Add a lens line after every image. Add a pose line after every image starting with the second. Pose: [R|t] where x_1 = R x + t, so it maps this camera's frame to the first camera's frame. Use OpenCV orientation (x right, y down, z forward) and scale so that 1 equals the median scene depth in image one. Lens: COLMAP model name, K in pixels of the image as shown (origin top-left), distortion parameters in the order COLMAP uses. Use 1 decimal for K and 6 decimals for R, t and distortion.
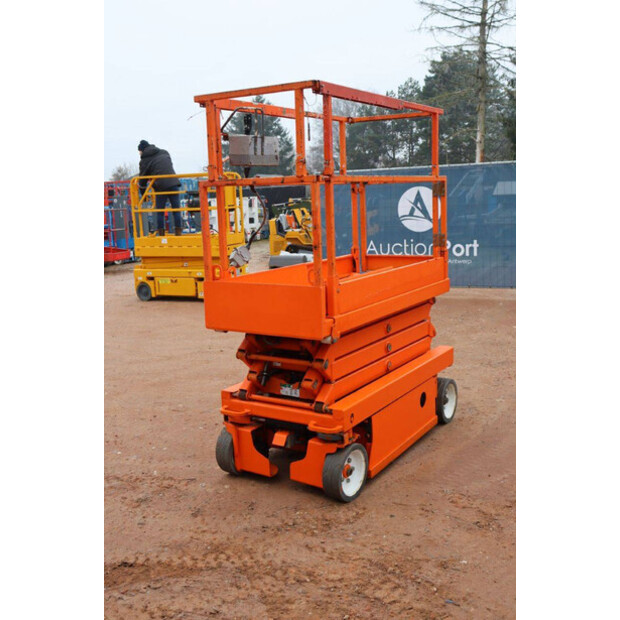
lens RADIAL K [[678.7, 0, 310.0], [0, 678.7, 310.0], [0, 0, 1]] dist [-0.022683, 0.013874]
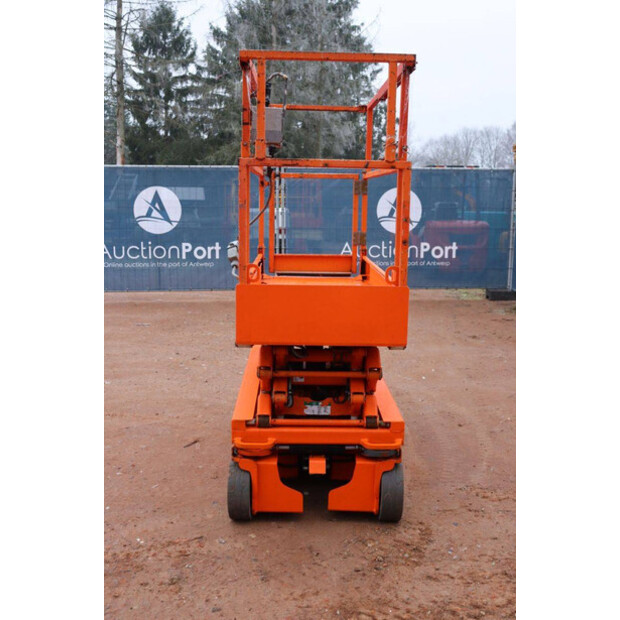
lens RADIAL K [[669.7, 0, 309.8], [0, 669.7, 297.2], [0, 0, 1]] dist [-0.087108, 0.236018]
pose [[0.832734, -0.035877, 0.552510, -0.500299], [0.050116, 0.998686, -0.010684, -0.014856], [-0.551401, 0.036586, 0.833438, 0.284994]]
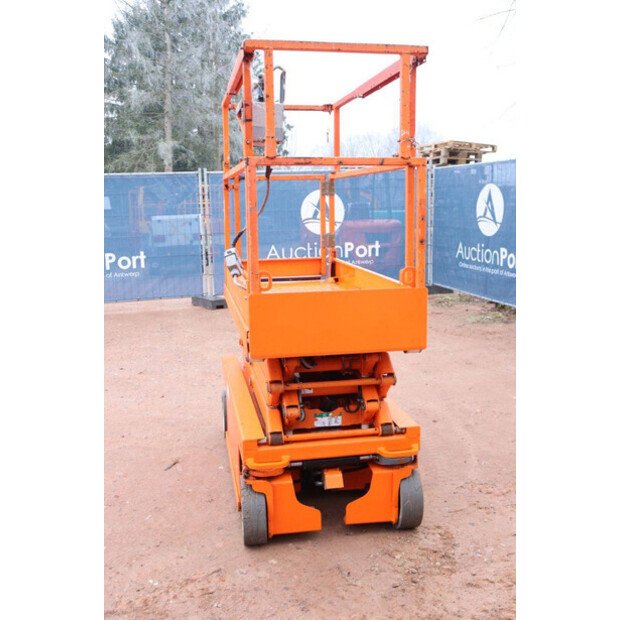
lens RADIAL K [[648.0, 0, 310.7], [0, 648.0, 300.7], [0, 0, 1]] dist [-0.097578, 0.213945]
pose [[0.731097, -0.081962, 0.677332, -0.561517], [0.106467, 0.994302, 0.005399, -0.032154], [-0.673915, 0.068166, 0.735657, 0.420724]]
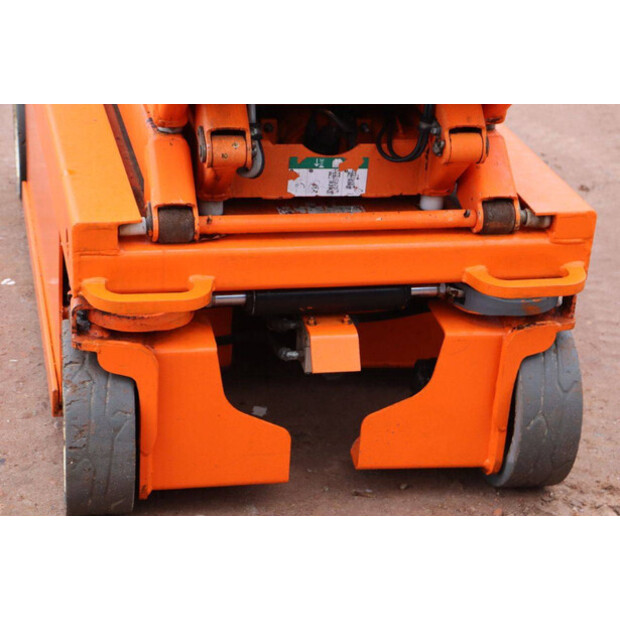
lens RADIAL K [[1477.1, 0, 310.8], [0, 1477.1, 303.2], [0, 0, 1]] dist [0.416677, -0.071175]
pose [[0.703942, -0.227248, 0.672922, -0.458226], [0.034678, 0.957300, 0.287008, -0.008912], [-0.709410, -0.178701, 0.681765, 0.568893]]
